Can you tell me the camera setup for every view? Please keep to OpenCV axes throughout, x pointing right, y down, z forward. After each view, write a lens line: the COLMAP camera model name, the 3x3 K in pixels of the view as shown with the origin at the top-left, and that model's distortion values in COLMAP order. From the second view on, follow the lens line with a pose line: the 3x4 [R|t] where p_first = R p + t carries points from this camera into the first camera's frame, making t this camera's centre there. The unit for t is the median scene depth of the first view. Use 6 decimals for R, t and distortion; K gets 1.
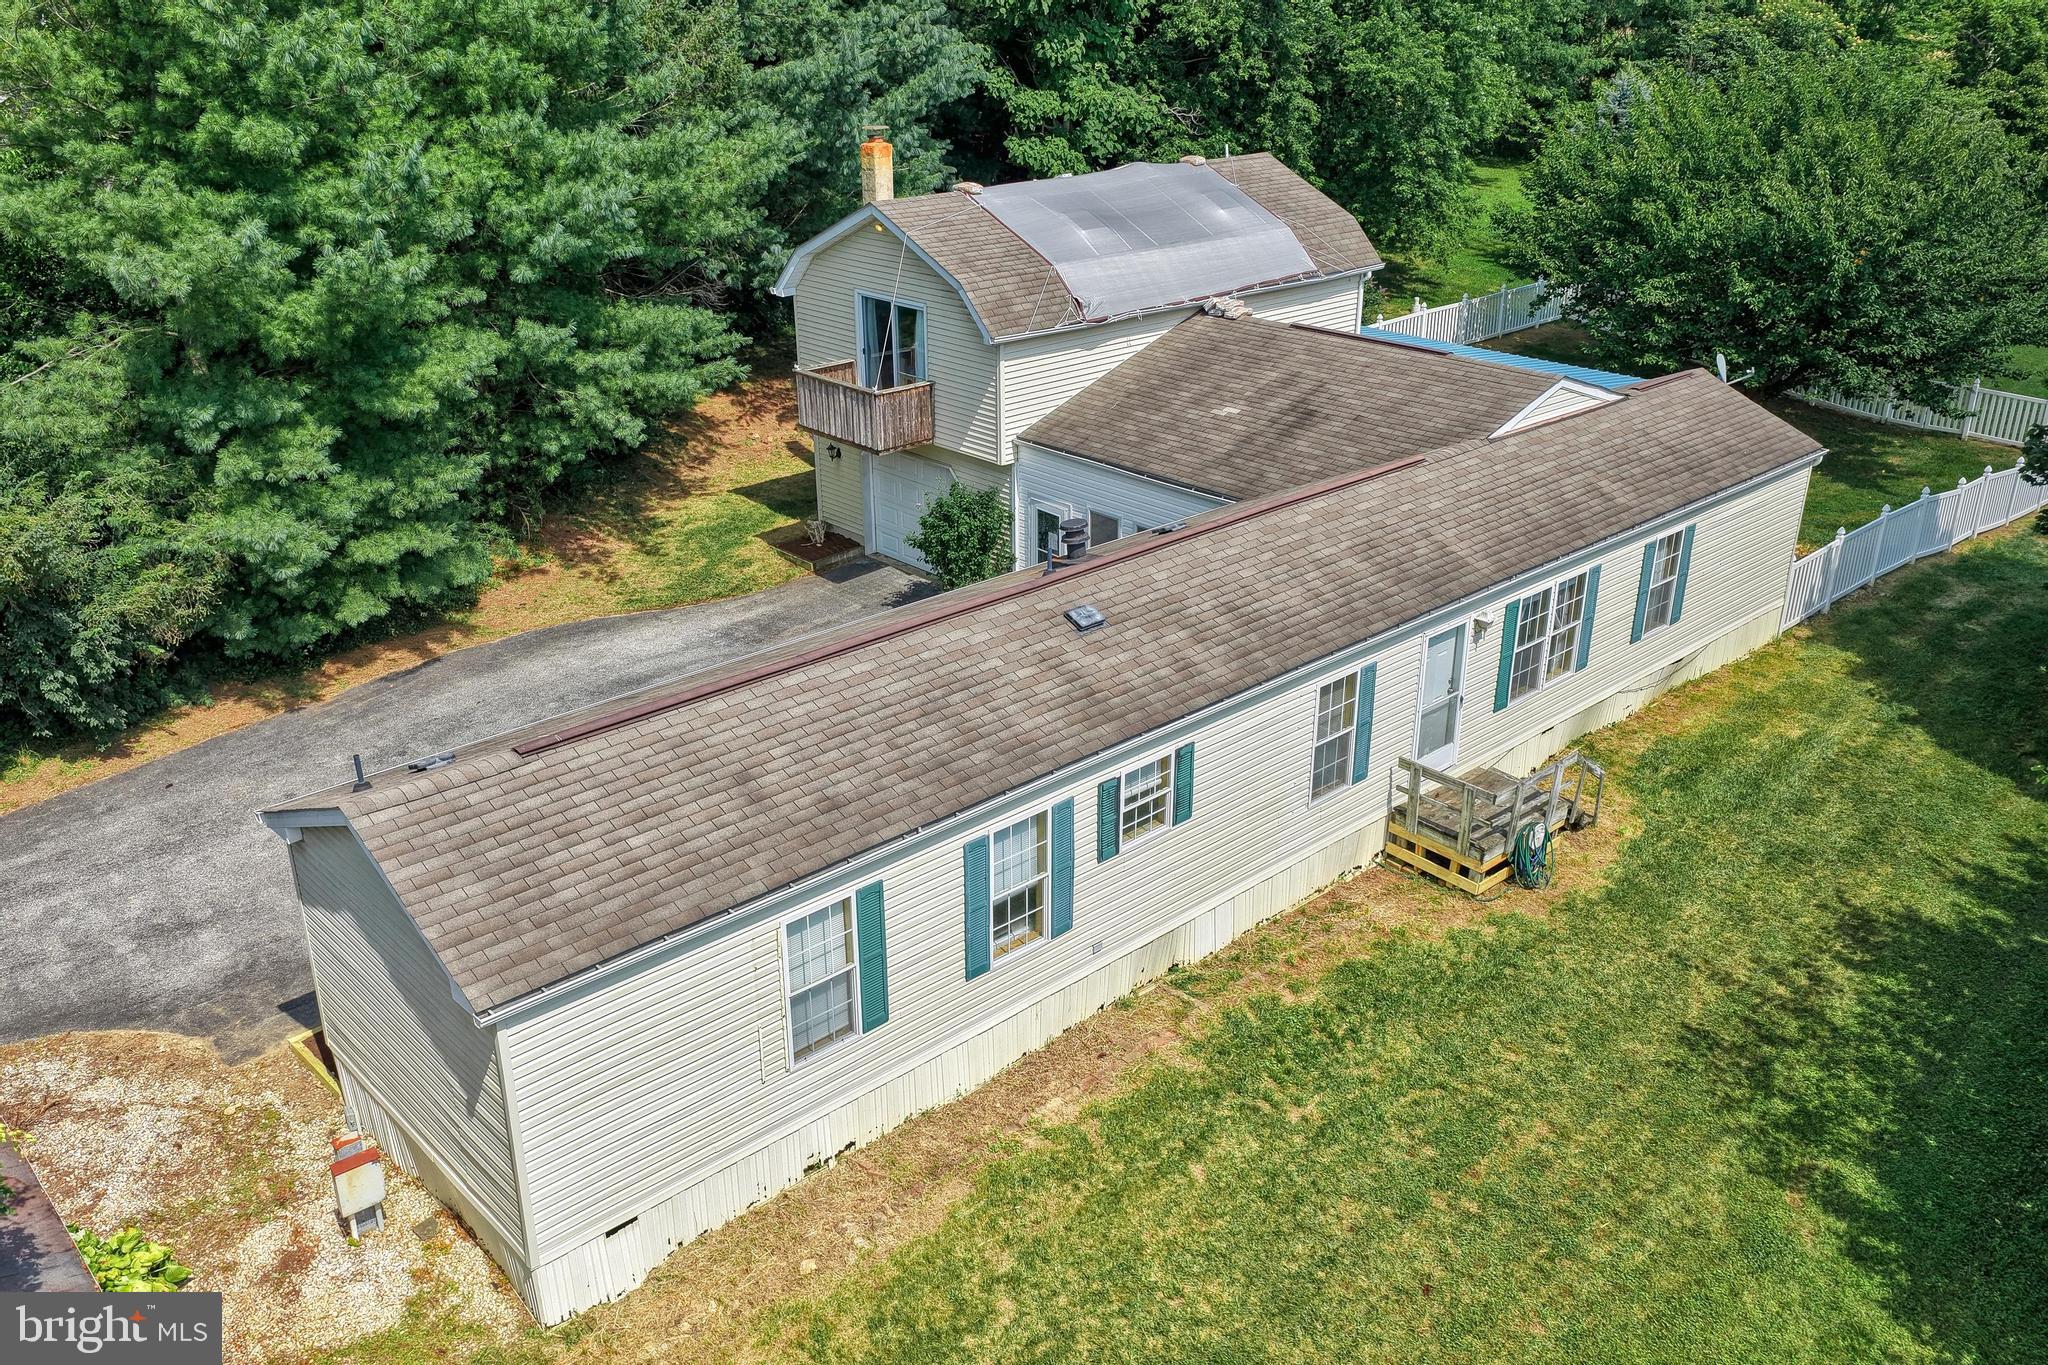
lens RADIAL K [[1658.2, 0, 1027.6], [0, 1658.2, 685.8], [0, 0, 1]] dist [-0.001699, 0.029115]
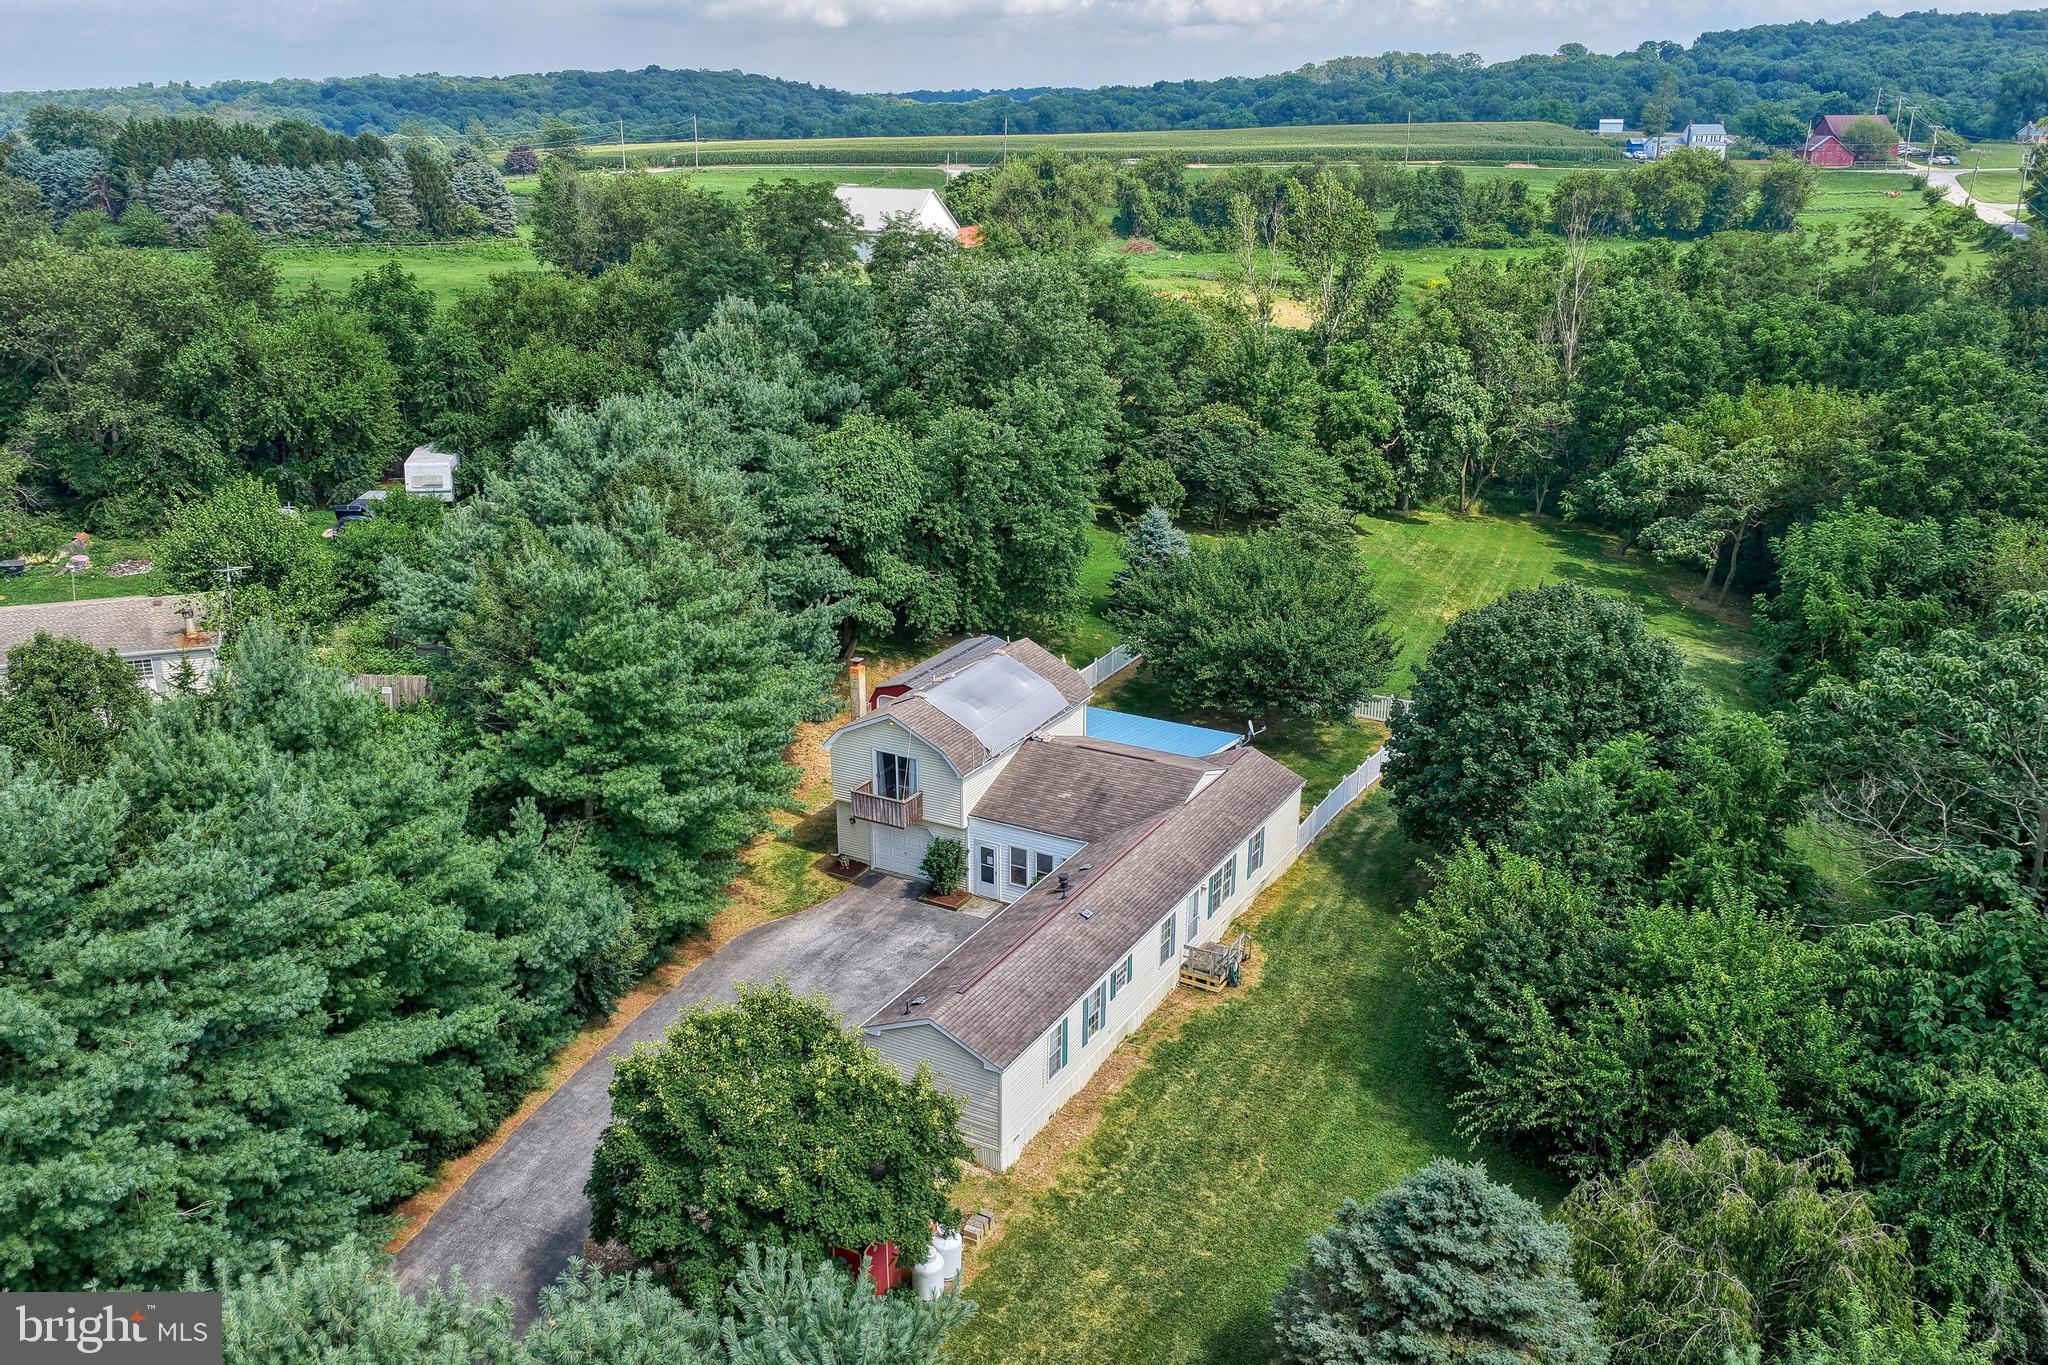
lens RADIAL K [[1658.2, 0, 1023.5], [0, 1658.2, 676.9], [0, 0, 1]] dist [-0.001699, 0.029115]
pose [[0.948785, -0.097297, 0.300566, -0.665449], [0.124238, 0.989650, -0.071817, -0.190871], [-0.290467, 0.105481, 0.951053, -1.276780]]
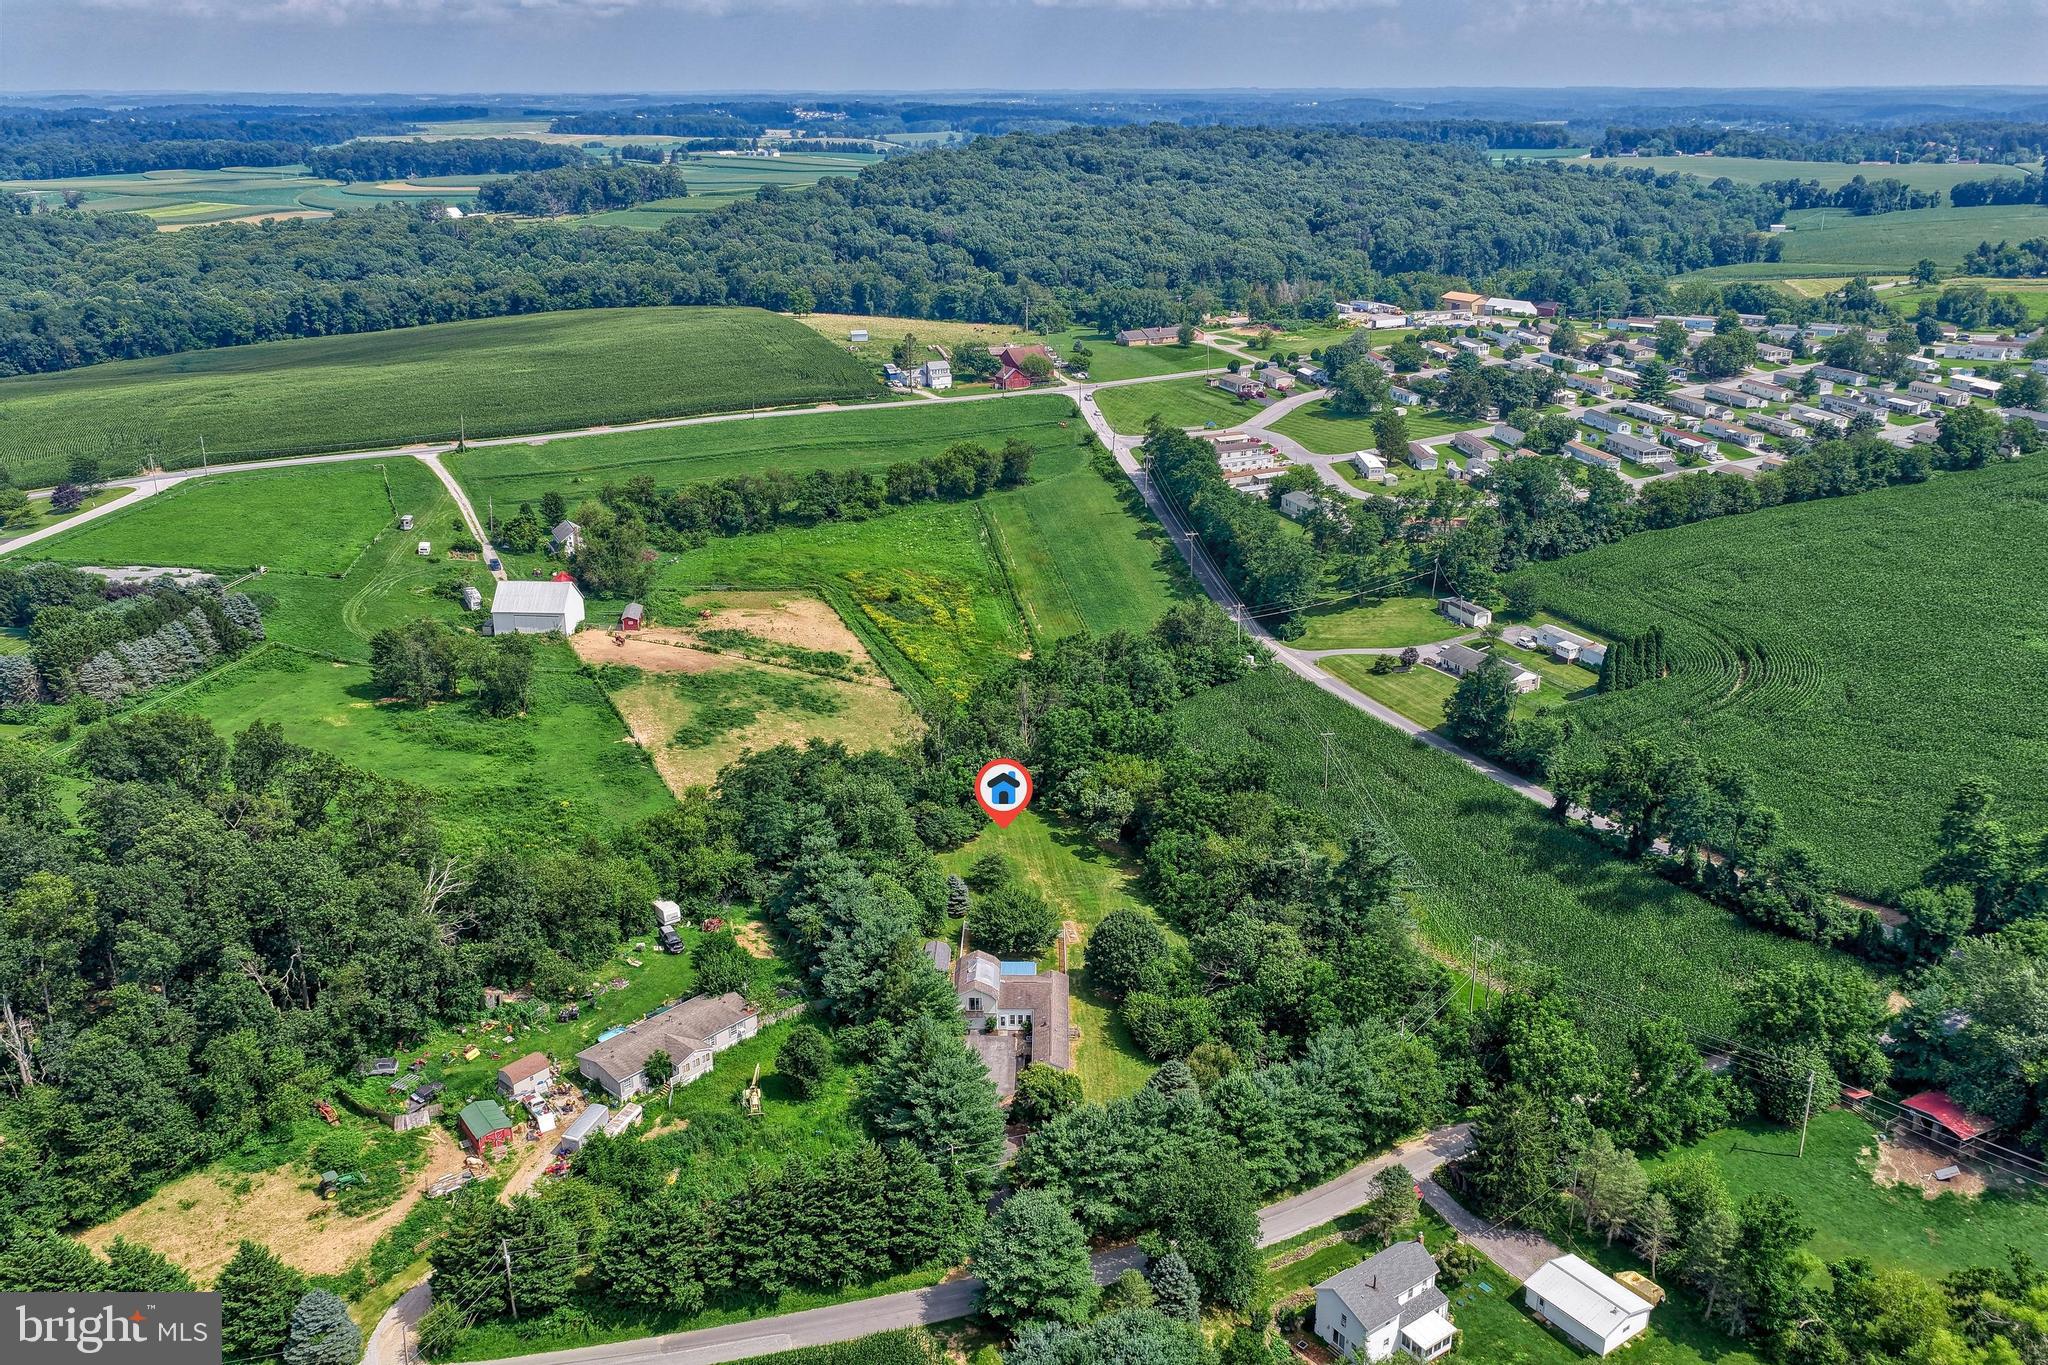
lens RADIAL K [[1658.2, 0, 1026.6], [0, 1658.2, 685.8], [0, 0, 1]] dist [-0.001699, 0.029115]
pose [[0.686603, -0.241416, 0.685780, -5.821770], [0.293229, 0.955091, 0.042641, -2.252962], [-0.665277, 0.171813, 0.726558, -5.991487]]
